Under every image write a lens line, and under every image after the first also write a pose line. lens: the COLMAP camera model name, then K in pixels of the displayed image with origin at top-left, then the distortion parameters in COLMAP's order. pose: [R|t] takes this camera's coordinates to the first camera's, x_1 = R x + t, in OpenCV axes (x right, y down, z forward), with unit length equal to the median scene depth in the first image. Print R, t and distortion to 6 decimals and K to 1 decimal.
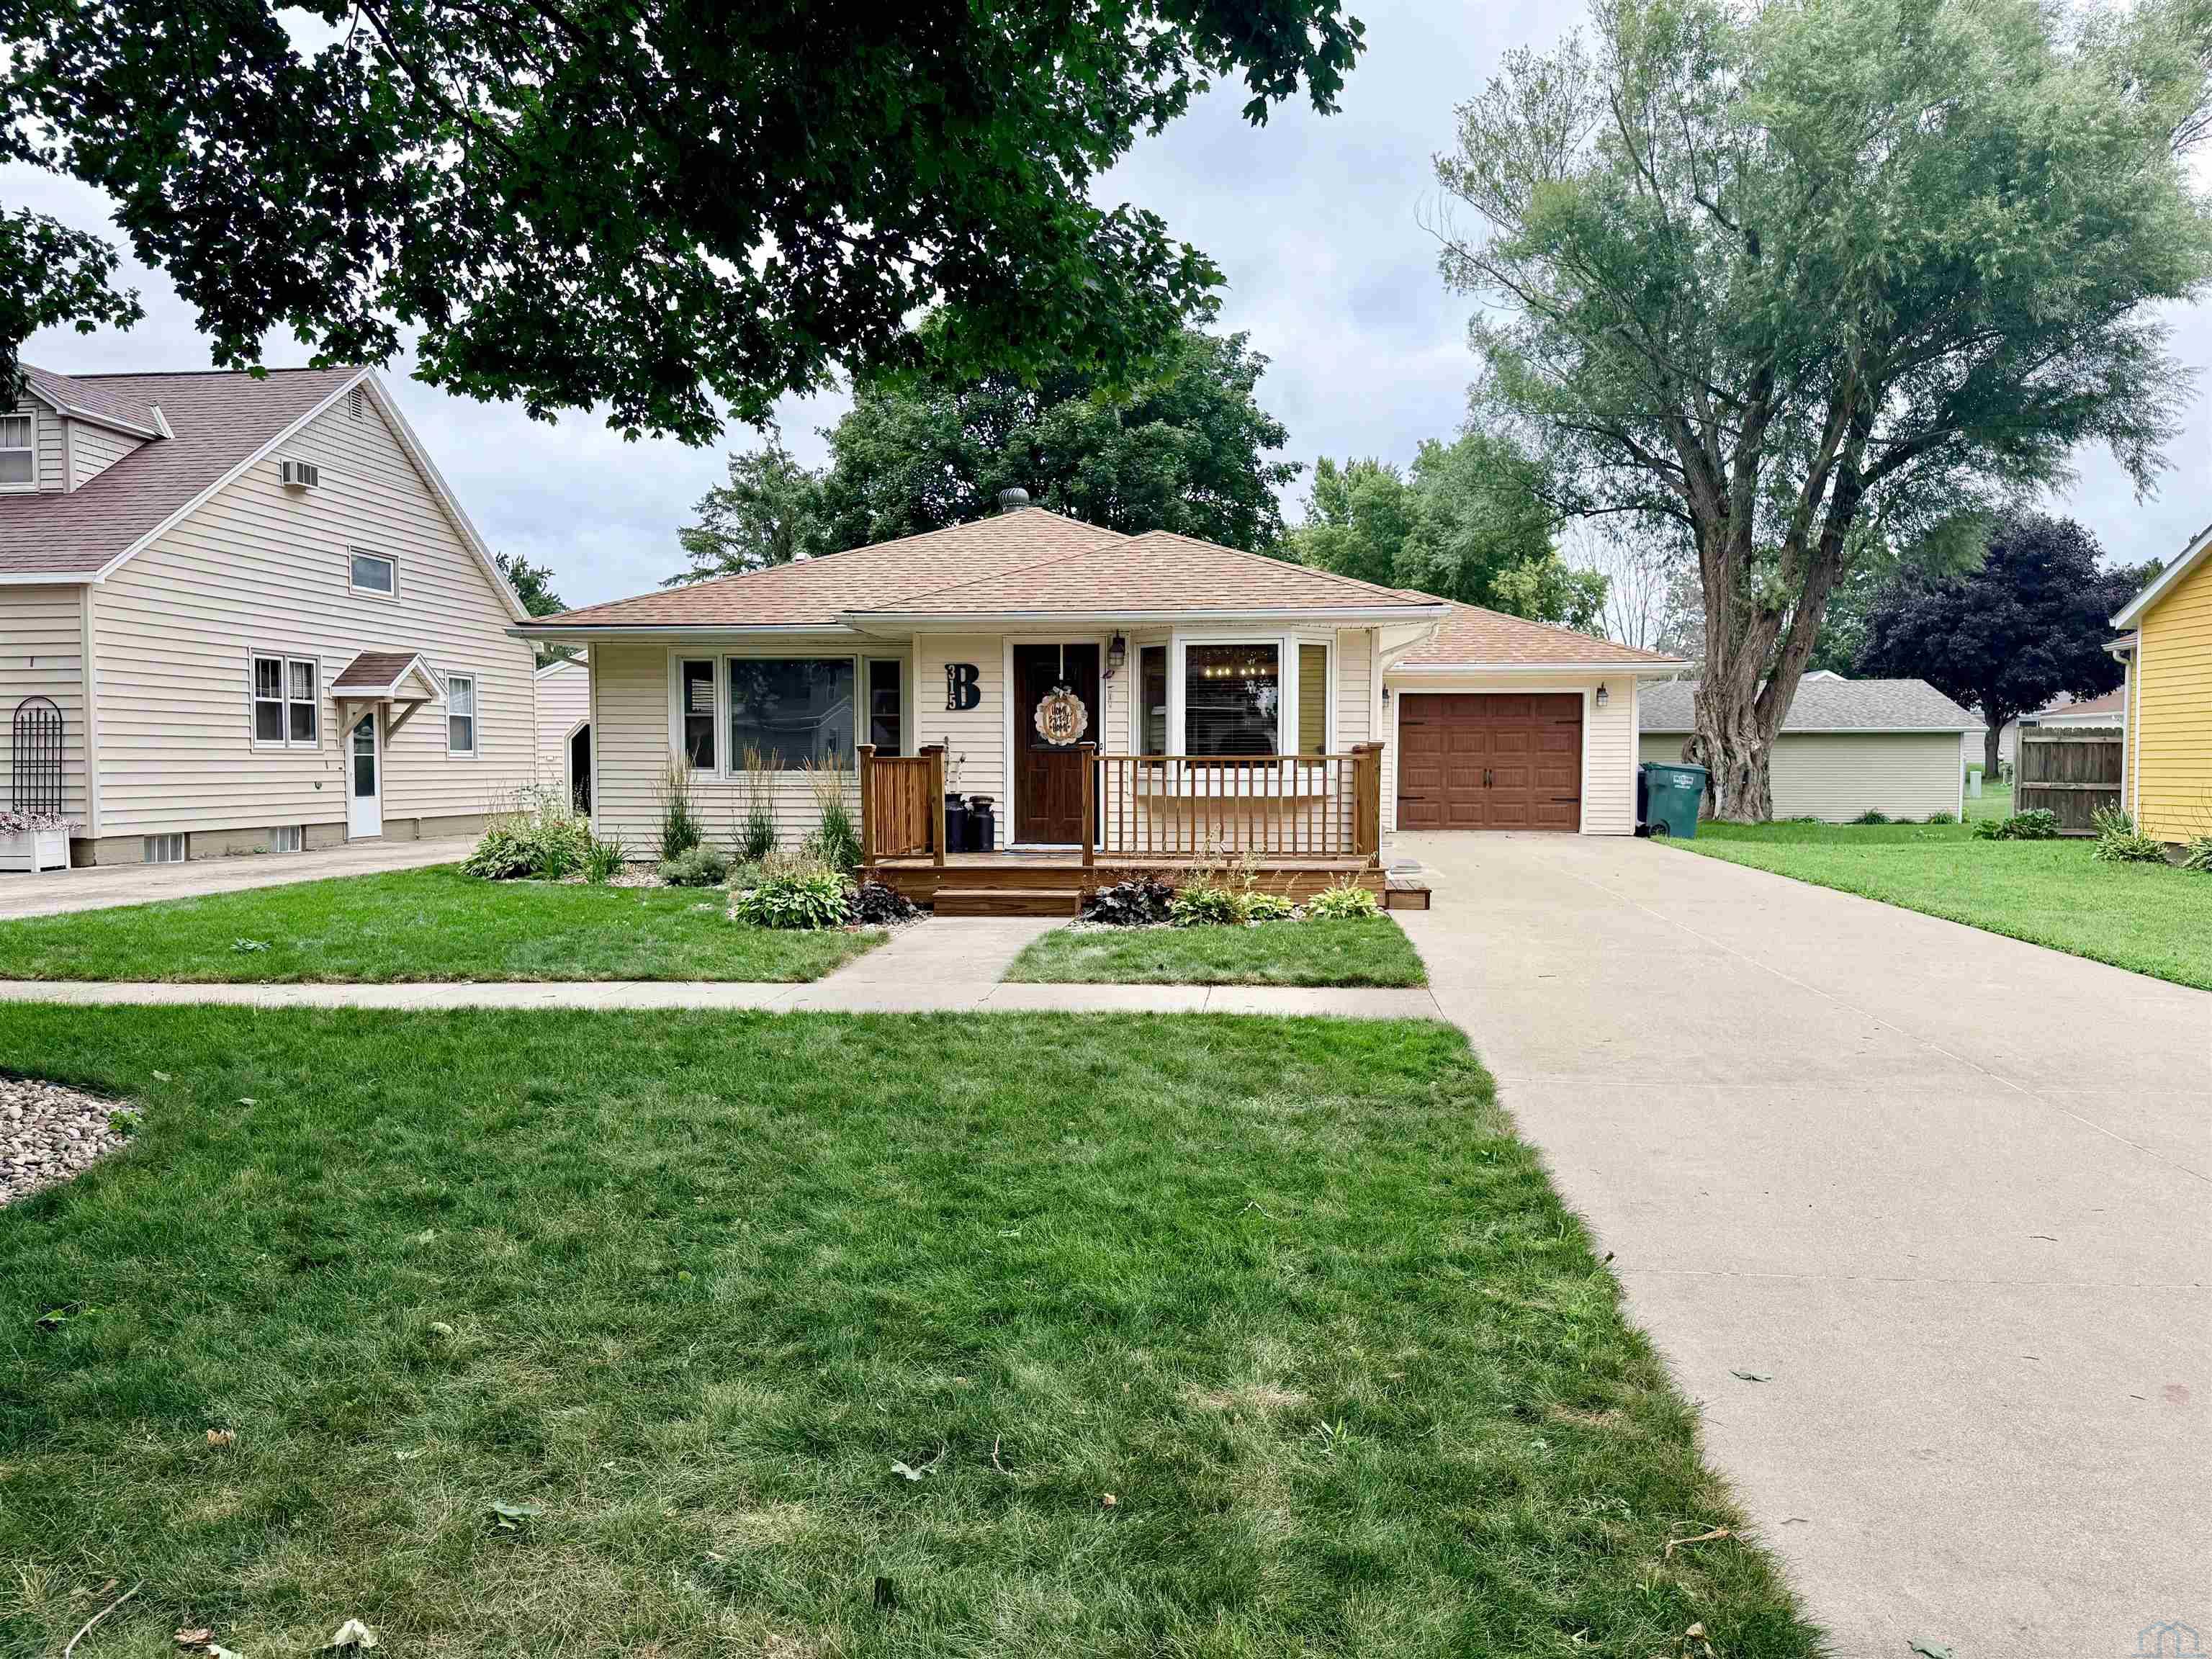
lens RADIAL K [[1536.4, 0, 1103.8], [0, 1536.4, 821.1], [0, 0, 1]] dist [0.038338, -0.077165]
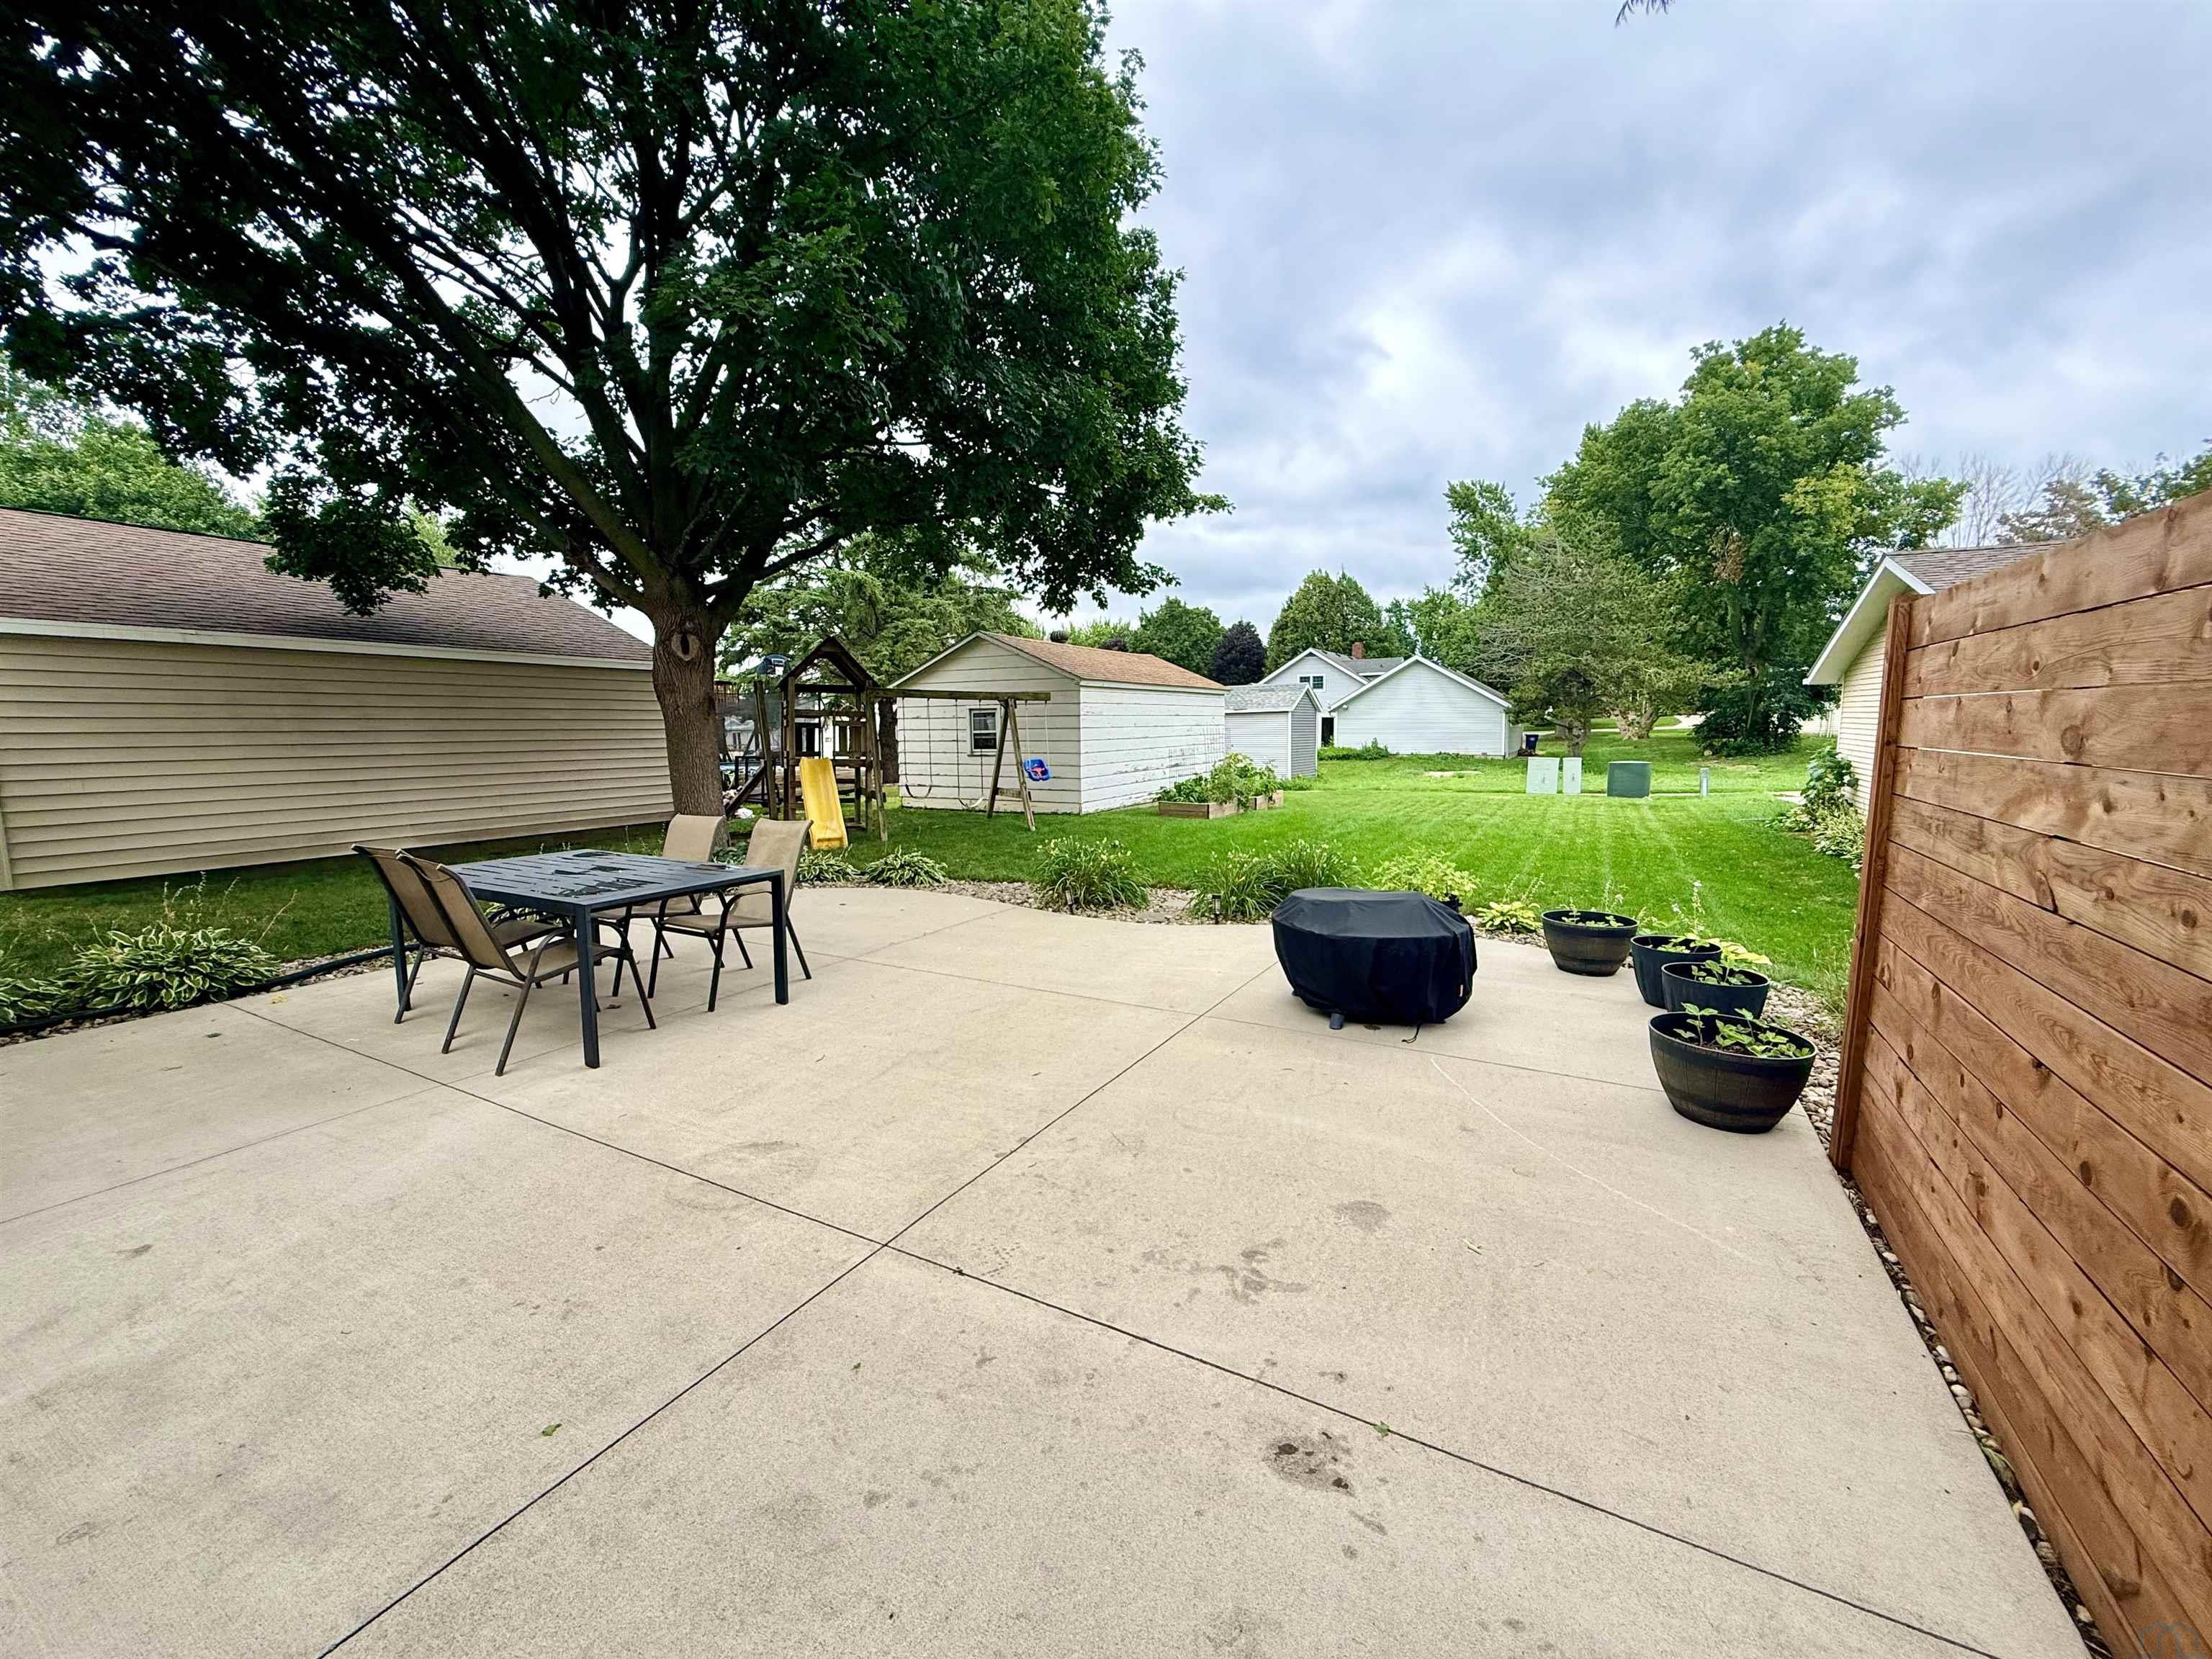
lens RADIAL K [[880.1, 0, 1102.5], [0, 880.1, 828.6], [0, 0, 1]] dist [-0.000571, -0.000398]
pose [[0.919369, 0.033667, -0.391952, 0.382437], [-0.000947, 0.996518, 0.083374, -0.070240], [0.393395, -0.076281, 0.916200, 1.481718]]
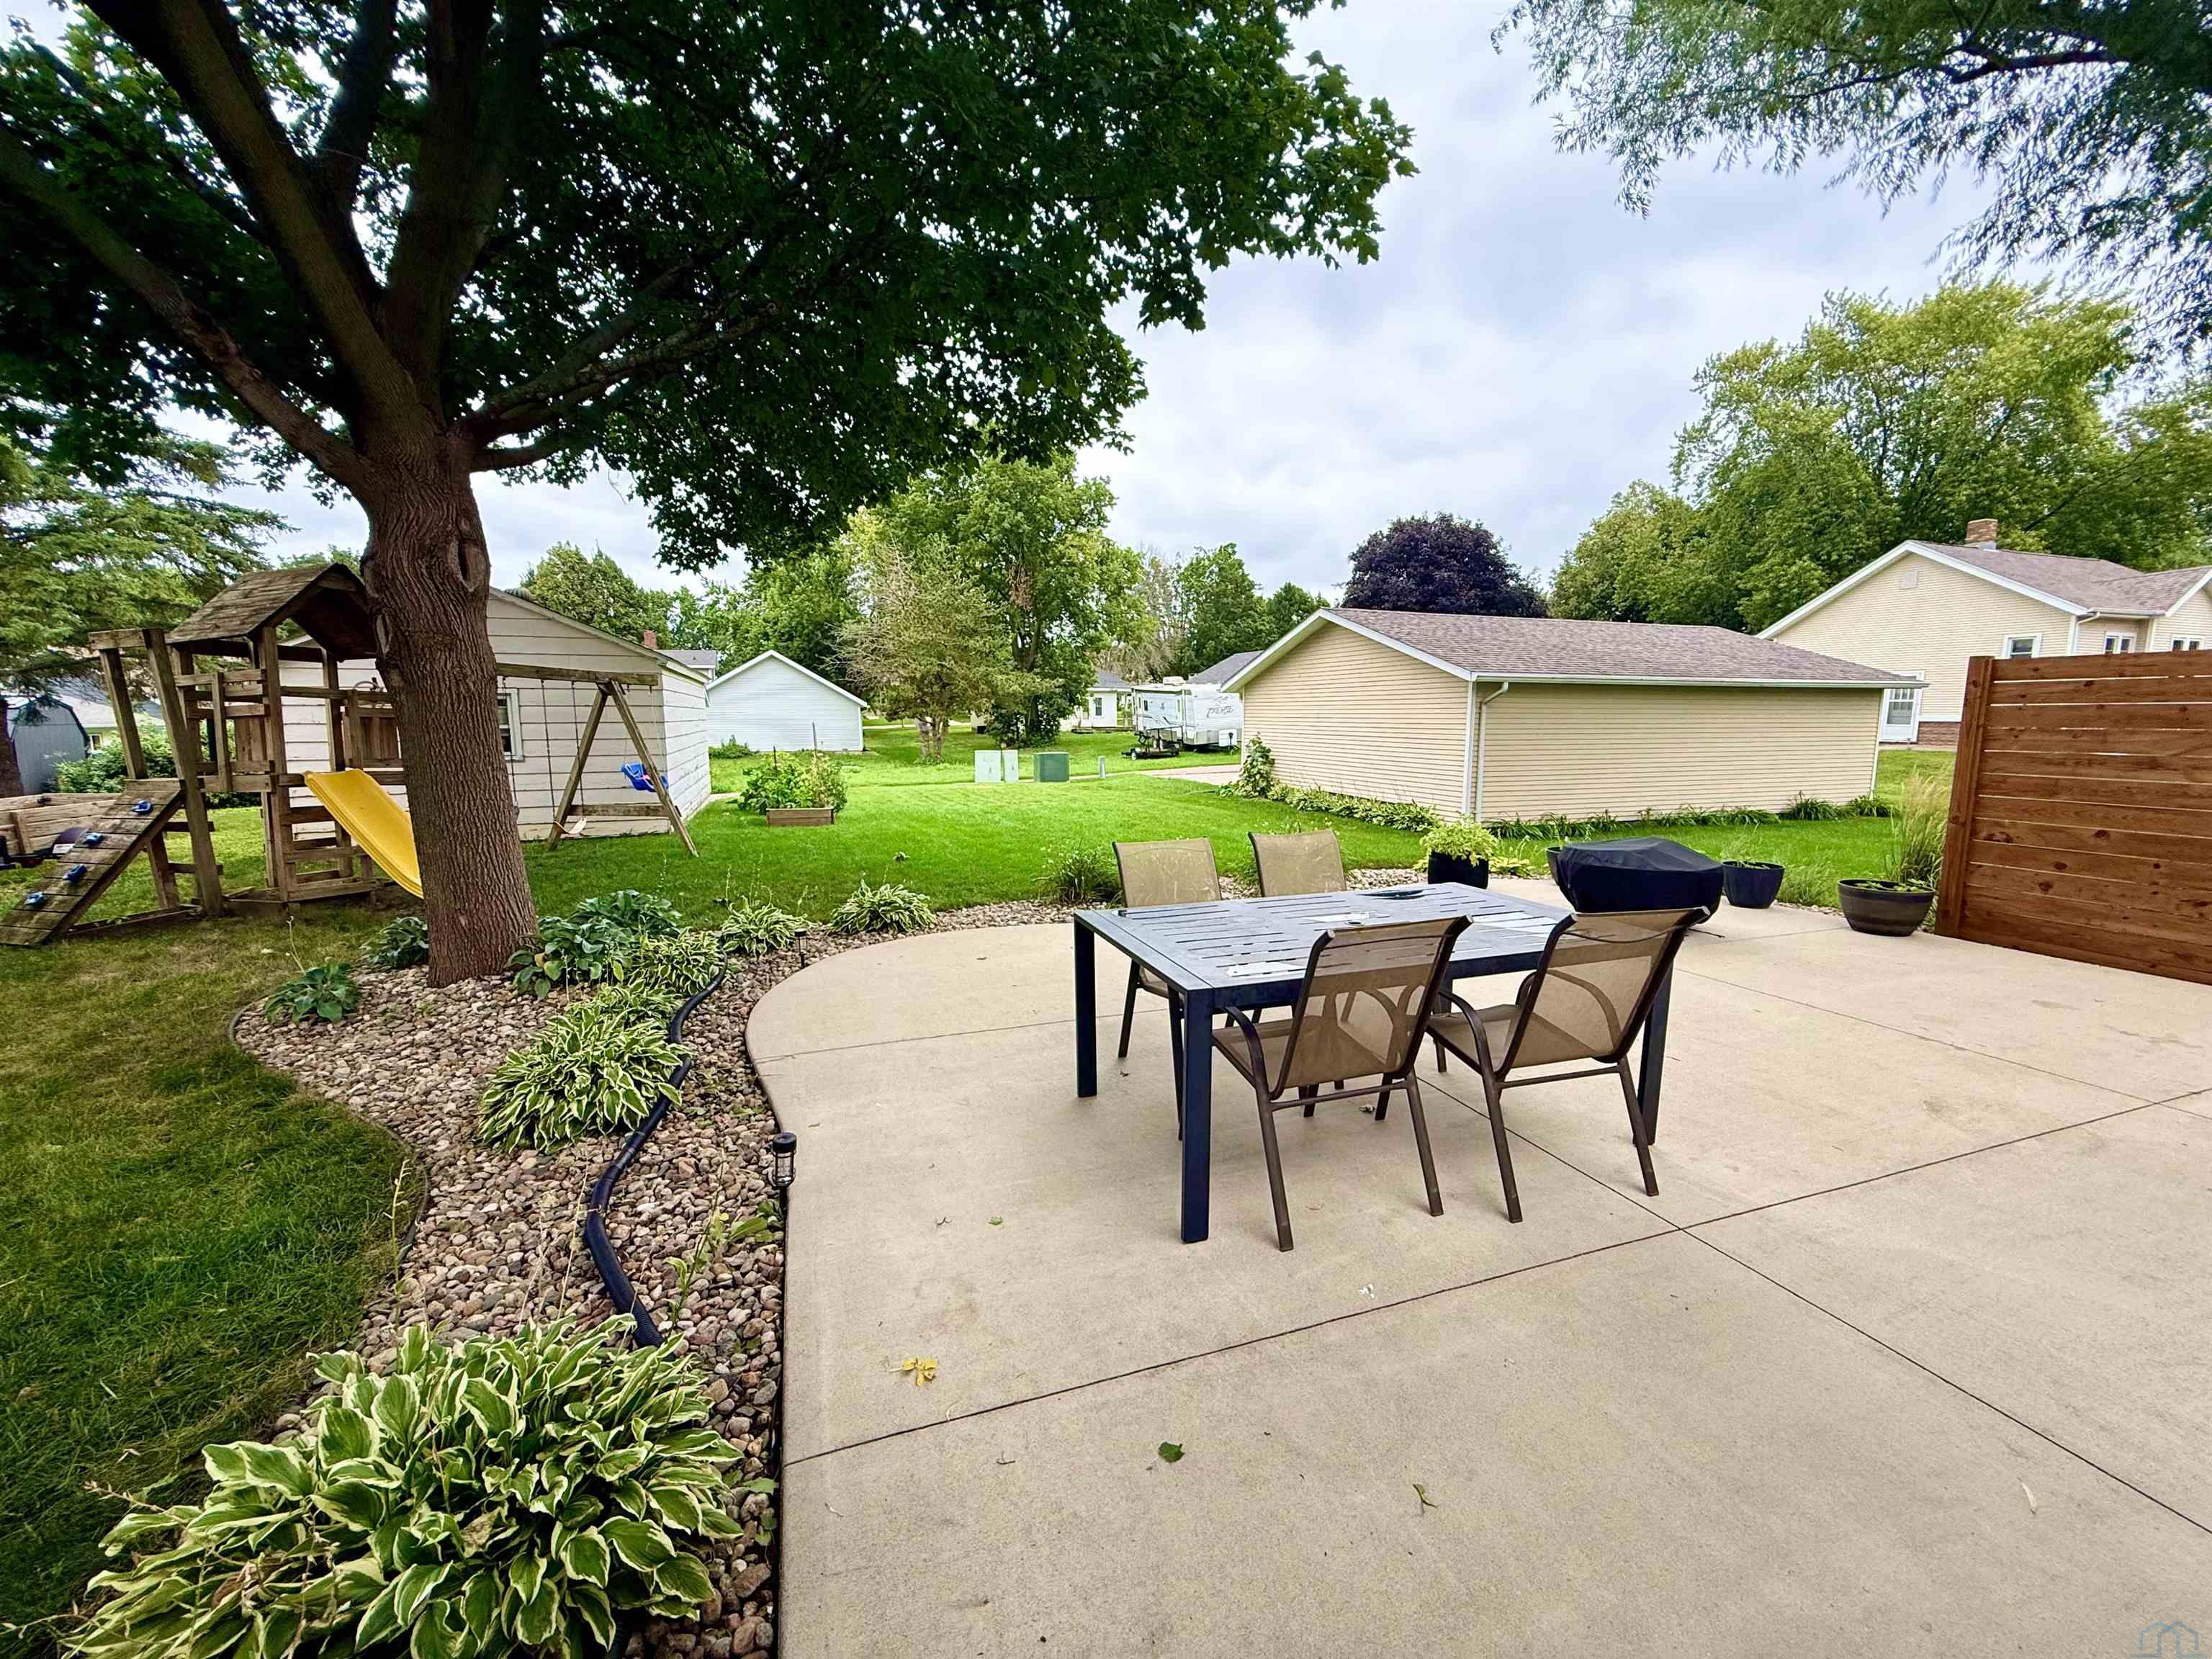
lens RADIAL K [[880.1, 0, 1102.5], [0, 880.1, 828.6], [0, 0, 1]] dist [-0.000571, -0.000398]
pose [[0.906607, -0.057846, 0.417993, 0.069354], [0.020052, 0.995346, 0.094255, -0.071897], [-0.421500, -0.077070, 0.903547, 1.516628]]
